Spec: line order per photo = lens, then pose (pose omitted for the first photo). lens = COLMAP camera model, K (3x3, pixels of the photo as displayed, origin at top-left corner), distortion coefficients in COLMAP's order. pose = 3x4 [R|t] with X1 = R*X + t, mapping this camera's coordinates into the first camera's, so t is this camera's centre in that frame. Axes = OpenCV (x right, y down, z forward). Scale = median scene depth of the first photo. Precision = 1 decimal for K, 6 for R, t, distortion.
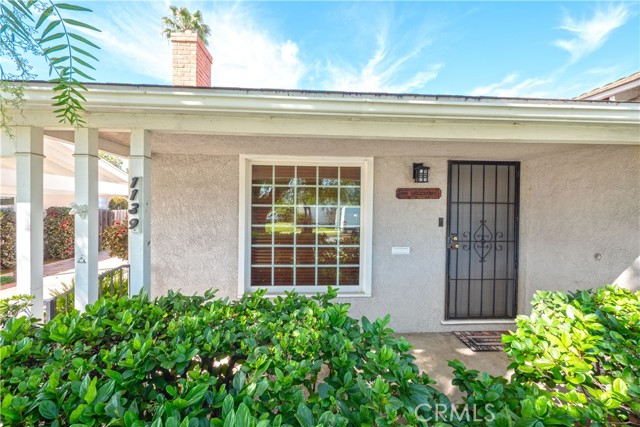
lens RADIAL K [[280.9, 0, 320.8], [0, 280.9, 209.6], [0, 0, 1]] dist [-0.001305, -0.000213]
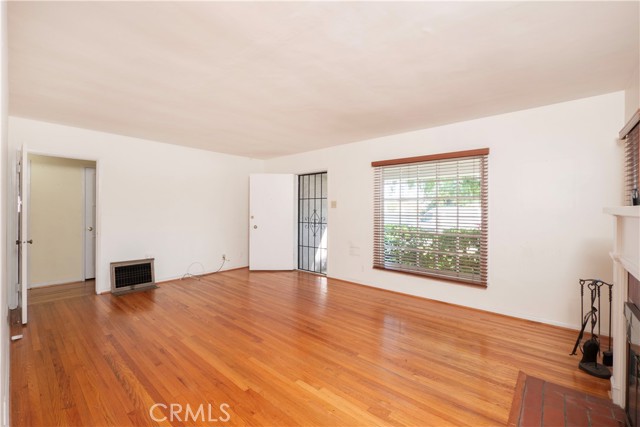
lens RADIAL K [[270.6, 0, 320.0], [0, 270.6, 213.5], [0, 0, 1]] dist [0.000029, 0.000016]
pose [[0.706258, 0.001065, -0.707954, 1.675404], [-0.007513, 0.999954, -0.005991, 0.069052], [0.707915, 0.009550, 0.706233, -0.054569]]
